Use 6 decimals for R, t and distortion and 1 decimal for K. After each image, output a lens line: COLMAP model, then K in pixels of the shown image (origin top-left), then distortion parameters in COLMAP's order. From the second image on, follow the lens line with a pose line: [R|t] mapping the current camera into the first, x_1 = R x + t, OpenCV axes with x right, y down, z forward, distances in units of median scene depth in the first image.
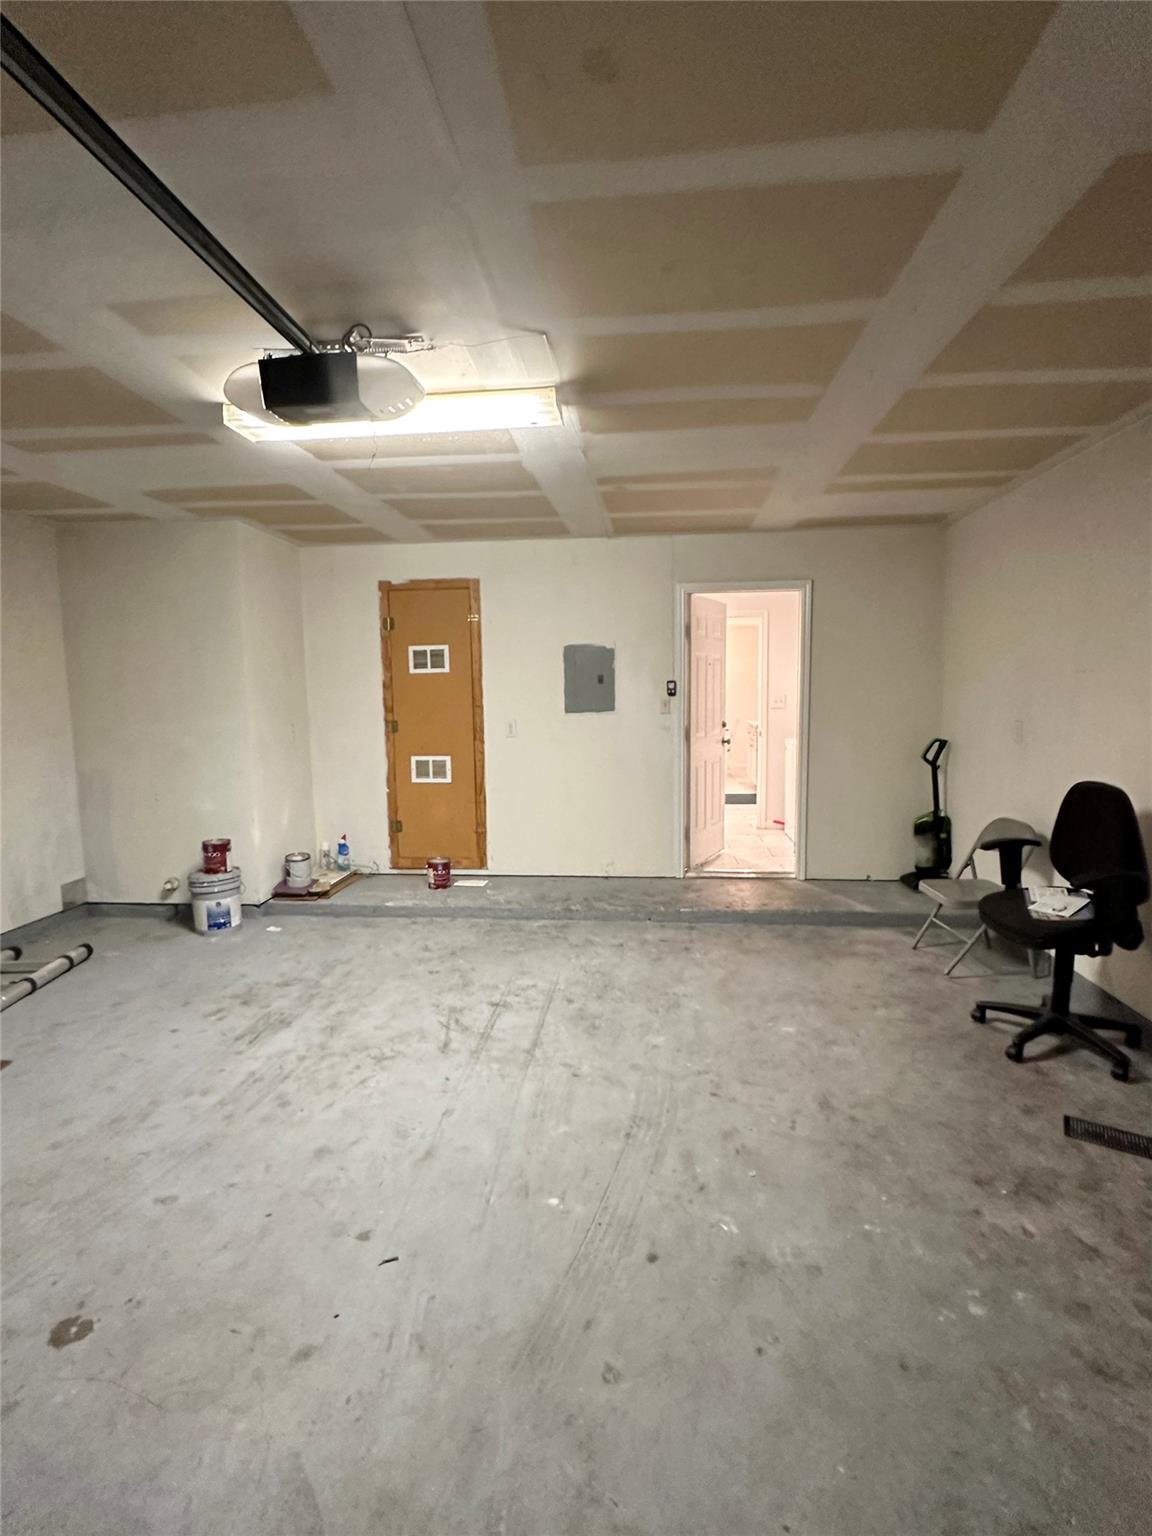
lens RADIAL K [[726.3, 0, 582.5], [0, 726.3, 771.8], [0, 0, 1]] dist [0.000667, 0.000576]
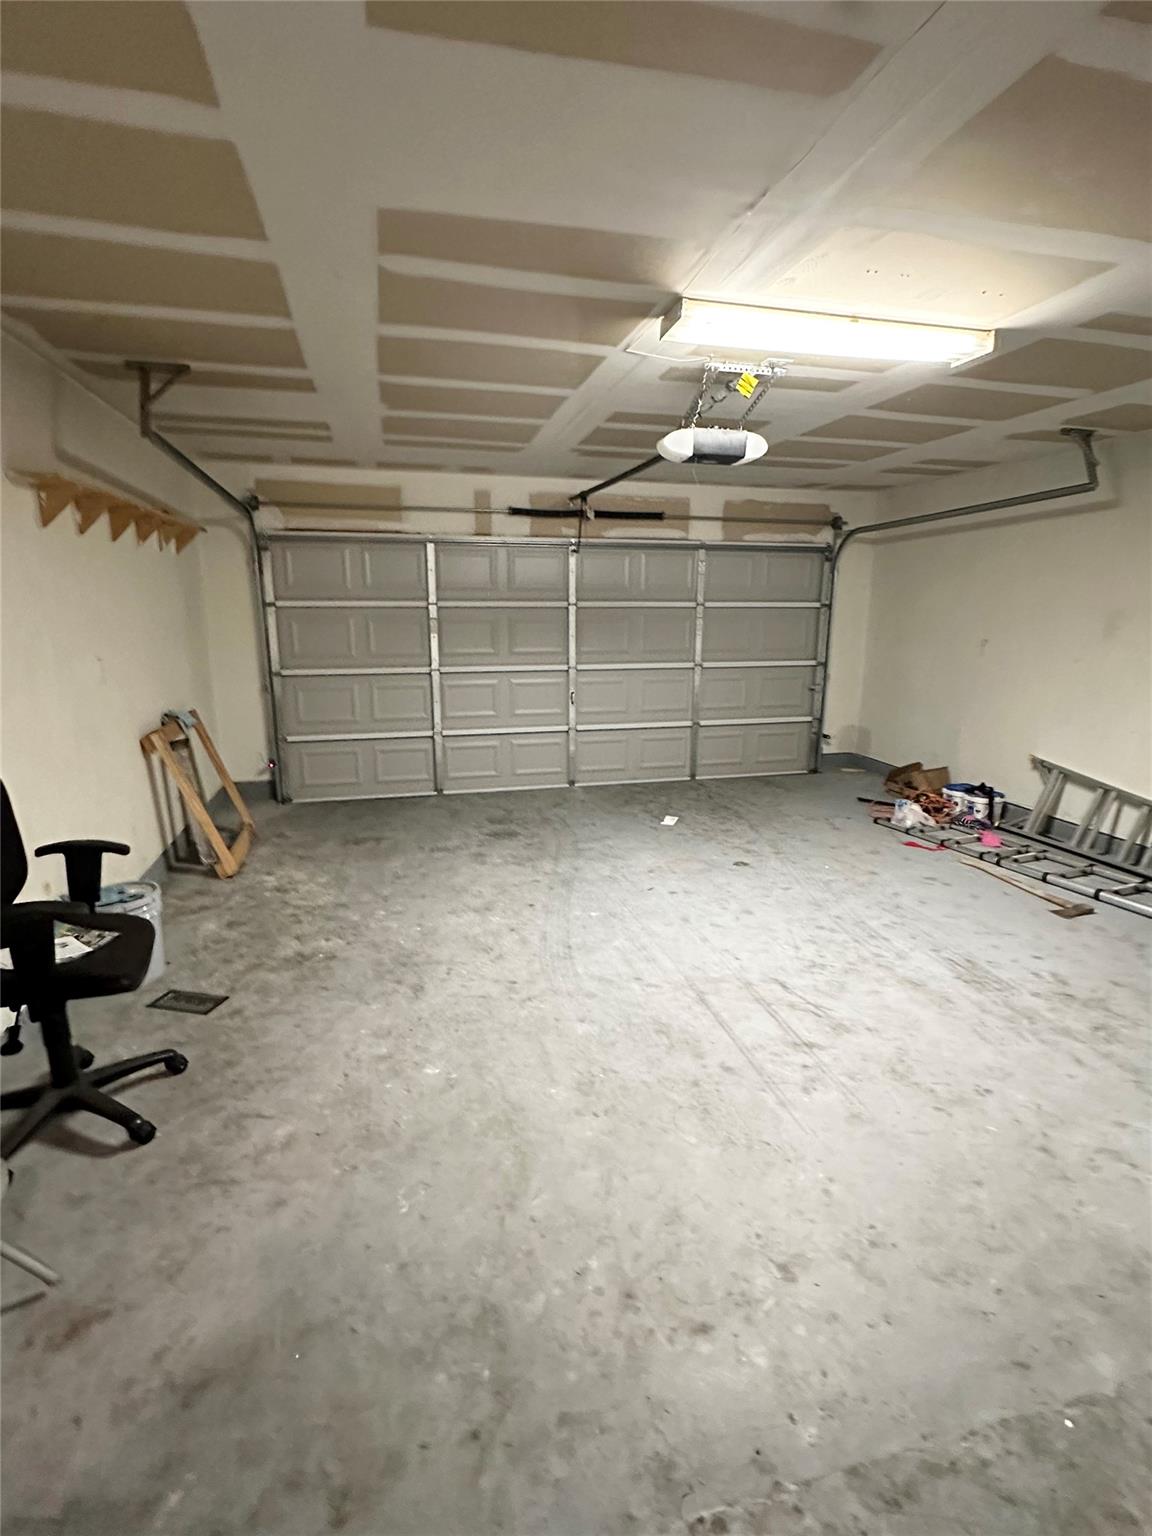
lens RADIAL K [[726.3, 0, 577.1], [0, 726.3, 765.0], [0, 0, 1]] dist [0.000667, 0.000576]
pose [[-0.942456, 0.081628, -0.324212, 0.385459], [-0.029121, 0.946008, 0.322834, -0.226569], [0.333060, 0.313698, -0.889193, 1.747386]]
